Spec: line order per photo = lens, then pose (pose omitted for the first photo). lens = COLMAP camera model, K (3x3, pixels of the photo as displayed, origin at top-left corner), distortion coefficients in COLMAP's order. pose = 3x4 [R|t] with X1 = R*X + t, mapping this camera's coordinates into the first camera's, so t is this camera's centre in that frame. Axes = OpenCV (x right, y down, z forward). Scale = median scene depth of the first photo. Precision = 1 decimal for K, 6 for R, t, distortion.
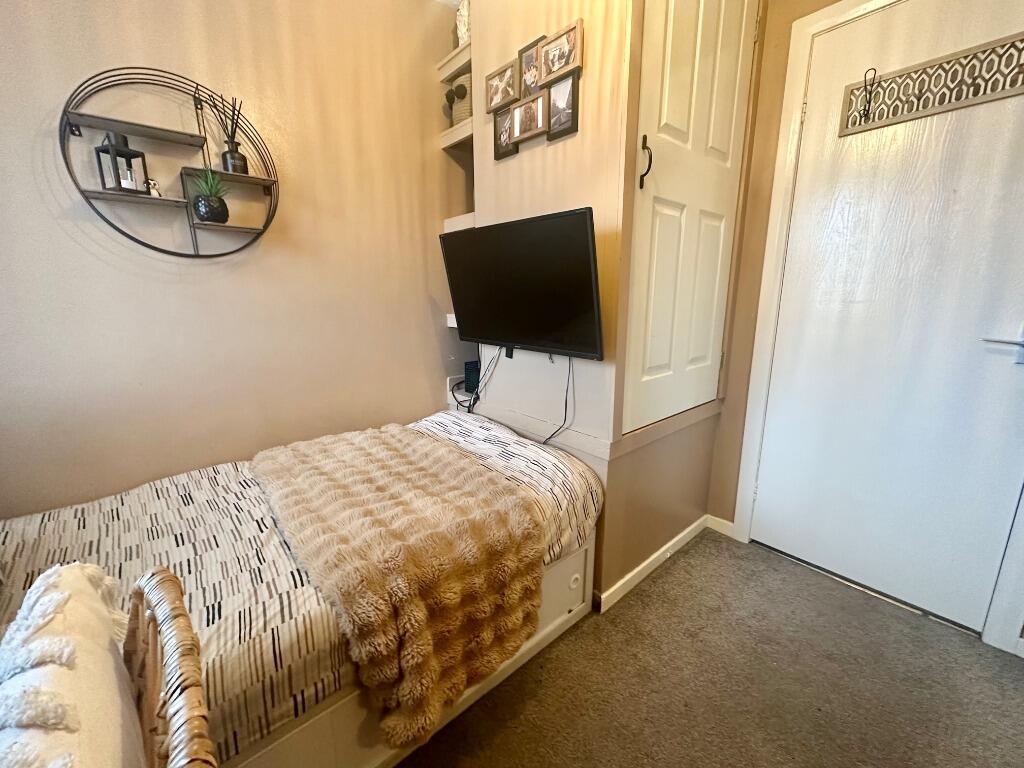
lens RADIAL K [[406.6, 0, 510.9], [0, 406.6, 381.7], [0, 0, 1]] dist [0.001030, 0.000141]
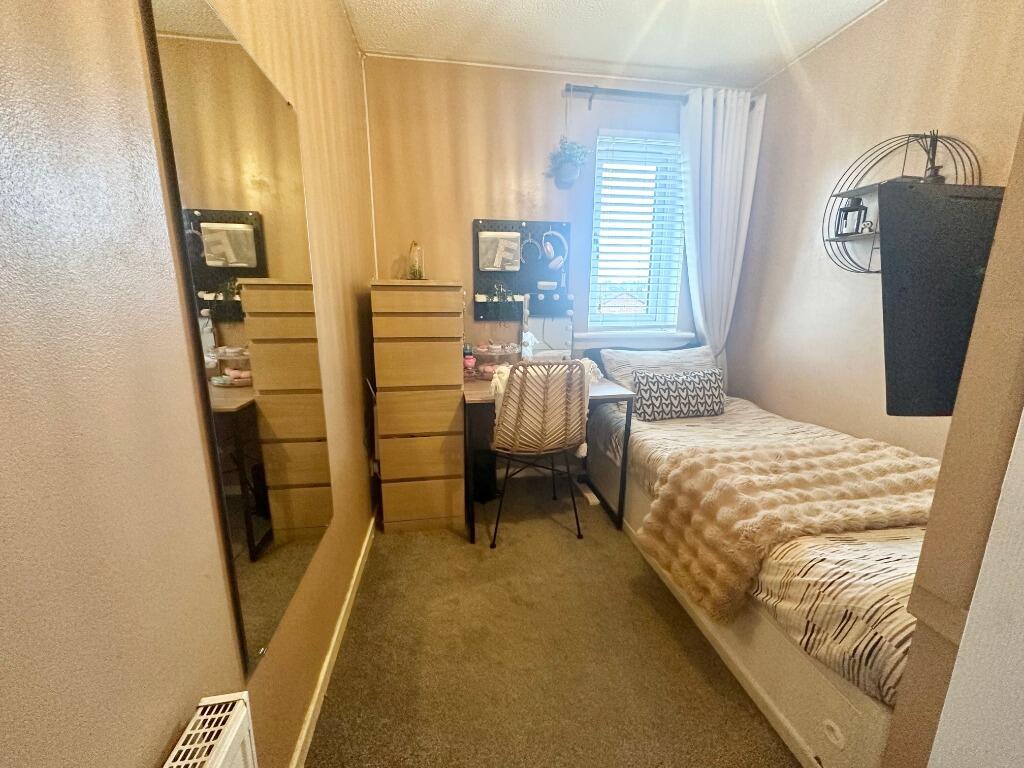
lens RADIAL K [[406.6, 0, 510.0], [0, 406.6, 384.4], [0, 0, 1]] dist [0.001030, 0.000141]
pose [[-0.533904, 0.172012, -0.827864, 0.992001], [-0.186159, 0.931152, 0.313529, -0.164586], [0.824798, 0.321508, -0.465124, 0.769635]]
